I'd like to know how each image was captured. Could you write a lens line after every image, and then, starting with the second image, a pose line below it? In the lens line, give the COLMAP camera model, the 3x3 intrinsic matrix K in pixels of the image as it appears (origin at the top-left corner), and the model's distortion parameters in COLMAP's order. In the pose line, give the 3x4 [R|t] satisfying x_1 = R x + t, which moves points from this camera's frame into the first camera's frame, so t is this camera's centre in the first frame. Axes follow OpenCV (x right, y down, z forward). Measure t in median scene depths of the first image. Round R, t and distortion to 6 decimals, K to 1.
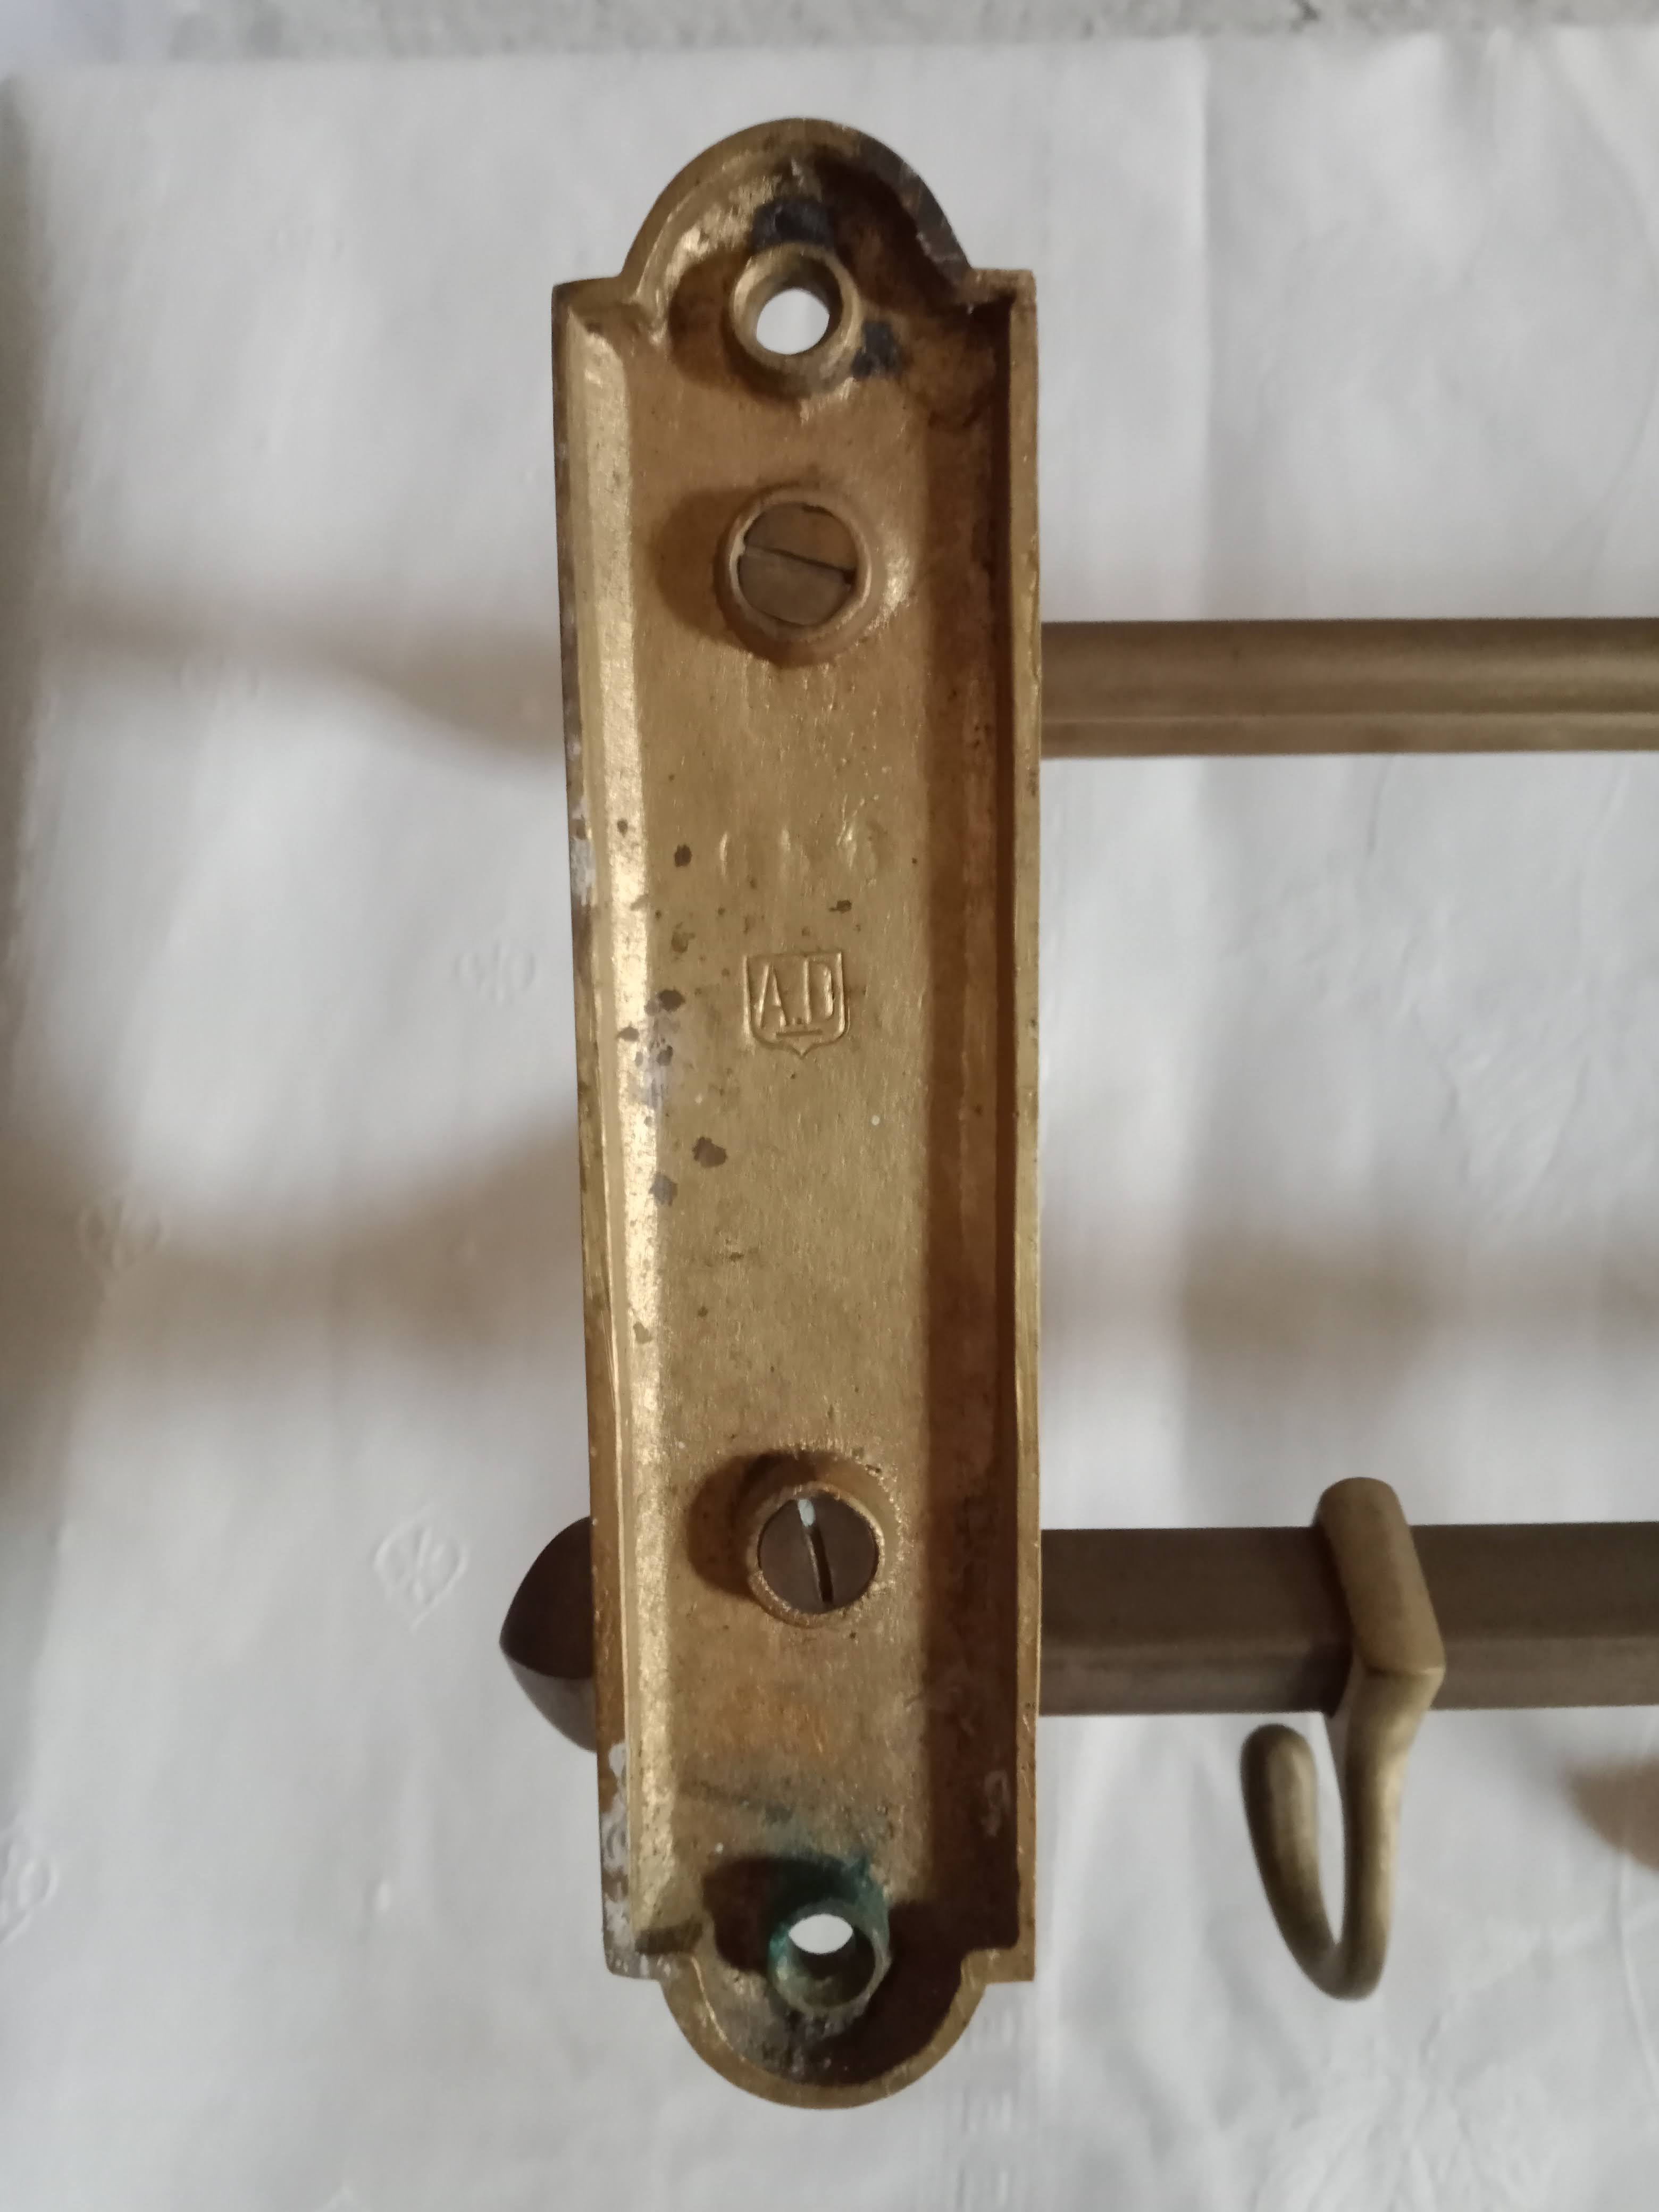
lens RADIAL K [[1764.1, 0, 829.5], [0, 1764.1, 1106.0], [0, 0, 1]] dist [0.046756, -0.089231]
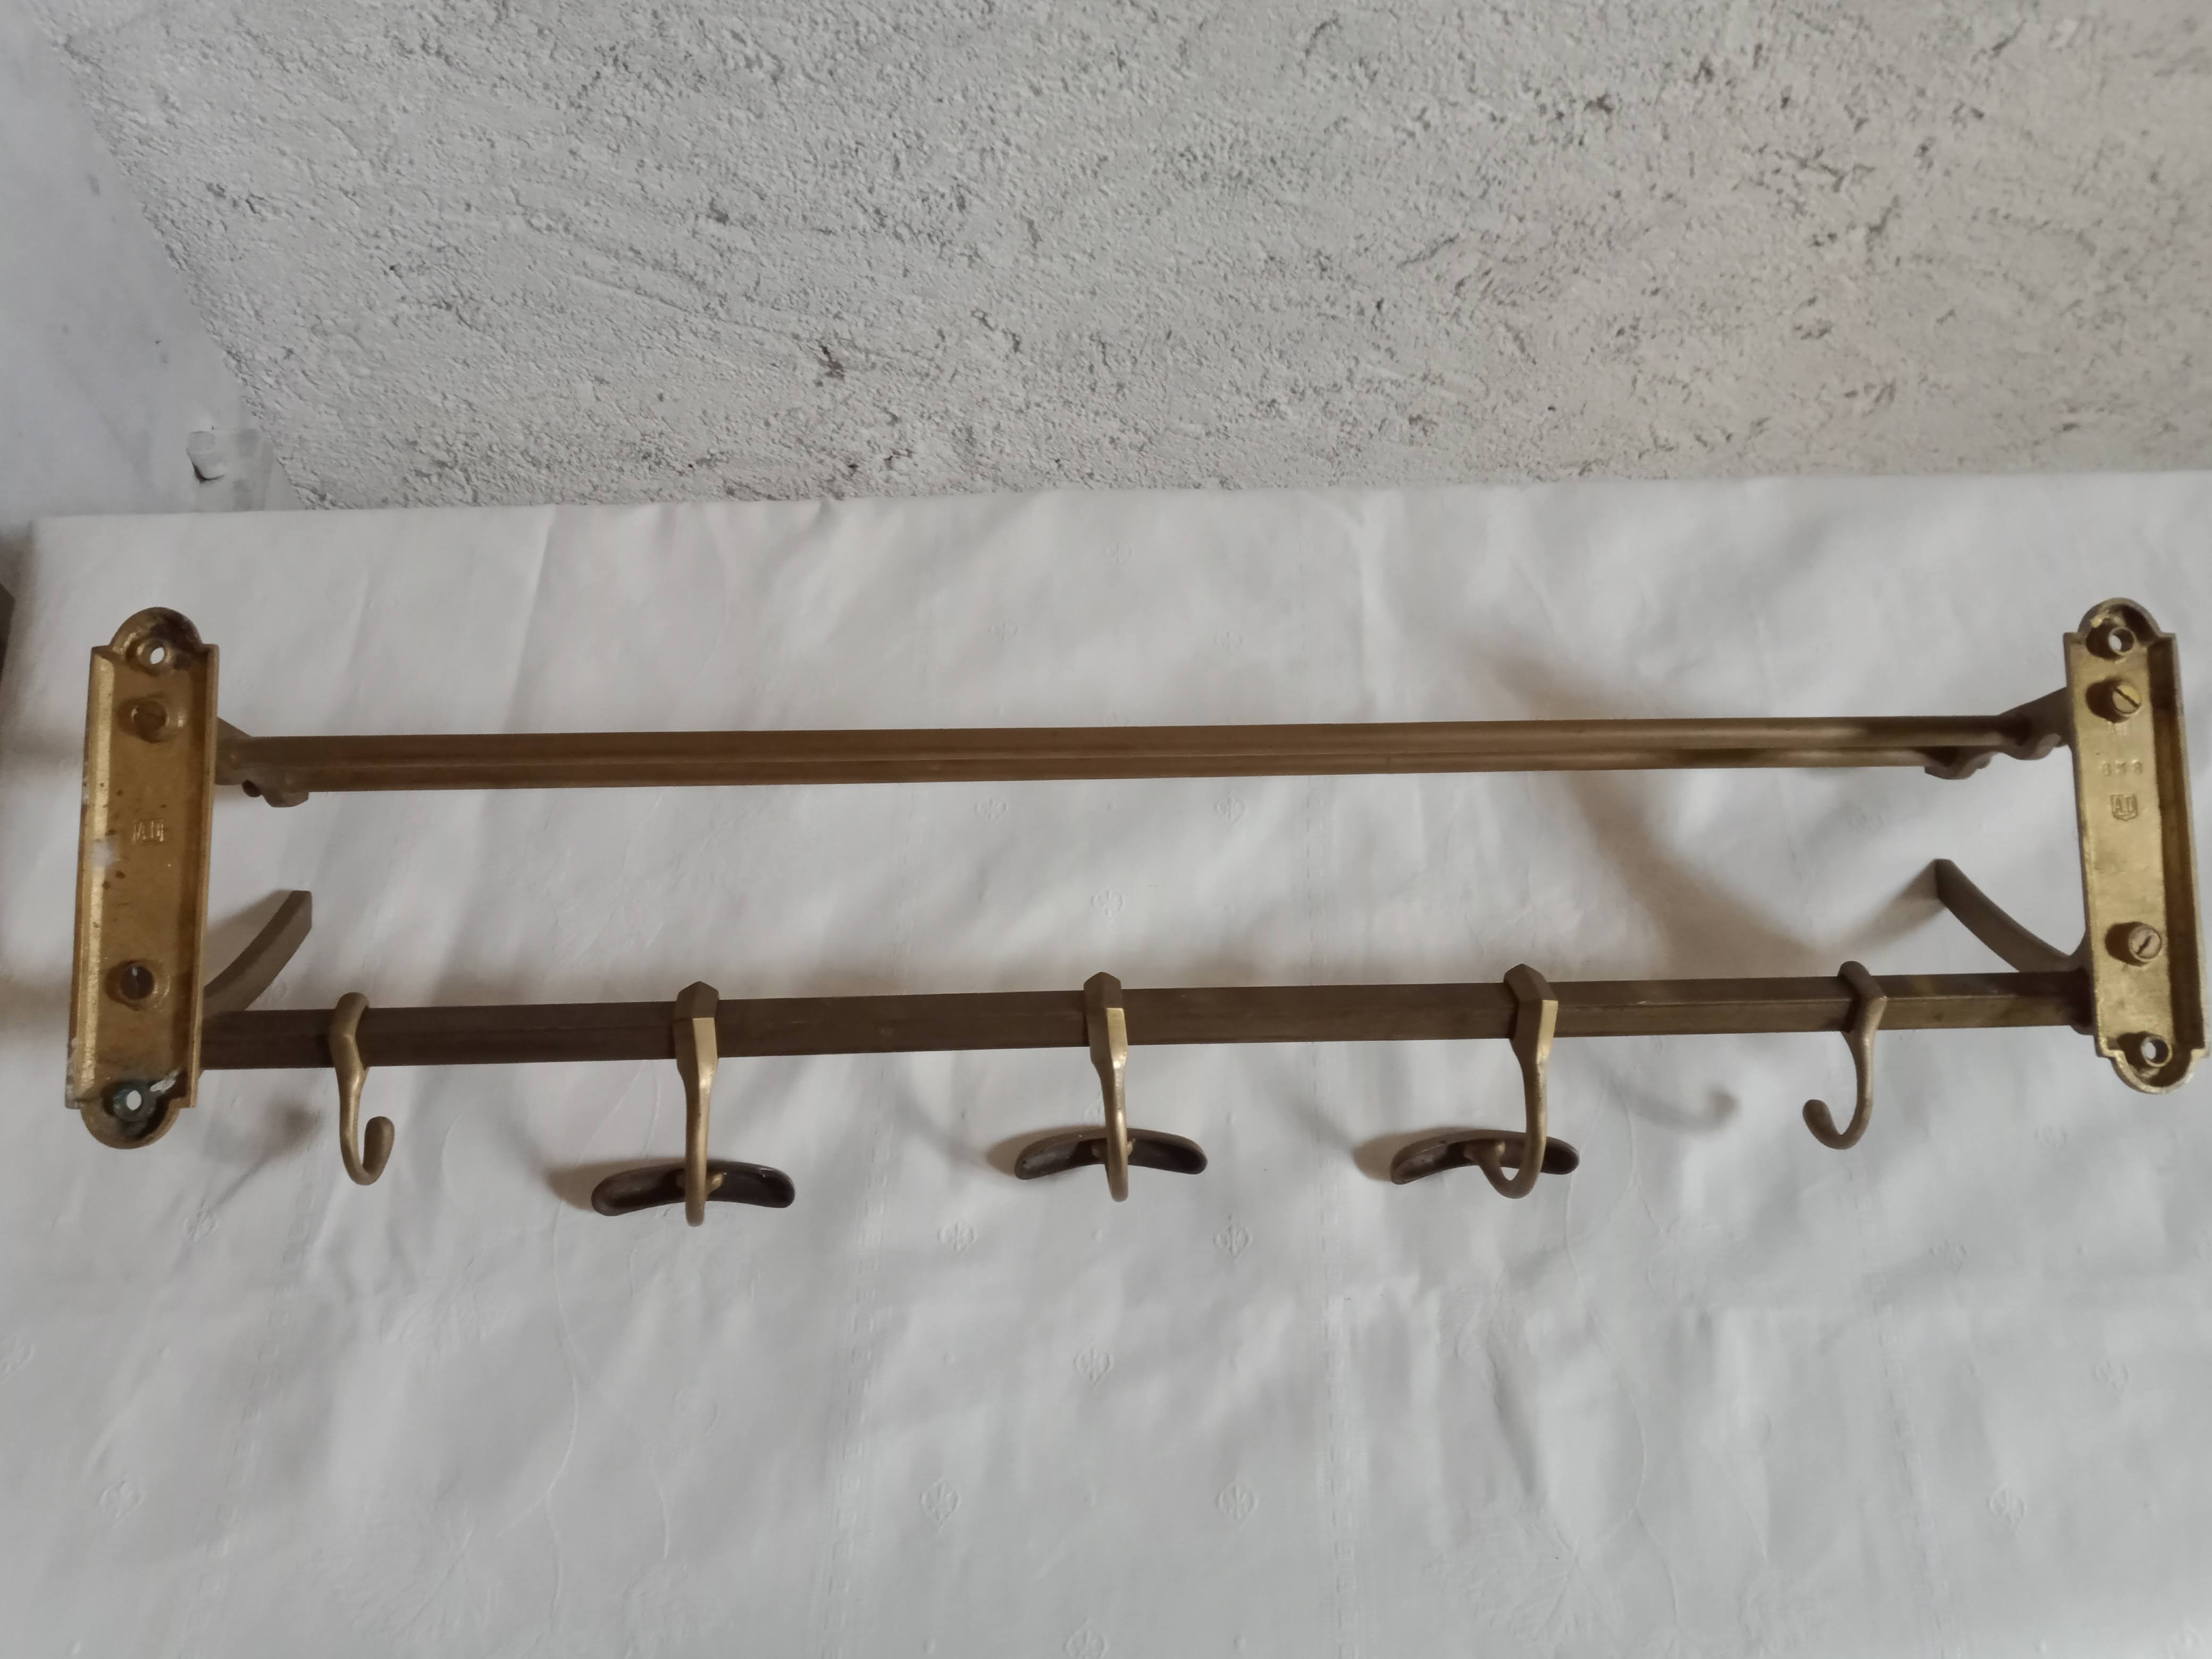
lens RADIAL K [[1764.1, 0, 1106.4], [0, 1764.1, 816.7], [0, 0, 1]] dist [0.046756, -0.089231]
pose [[0.998670, -0.008087, 0.050910, 1.747716], [0.020304, 0.969490, -0.244288, 0.834640], [-0.047382, 0.244997, 0.968365, -2.604985]]
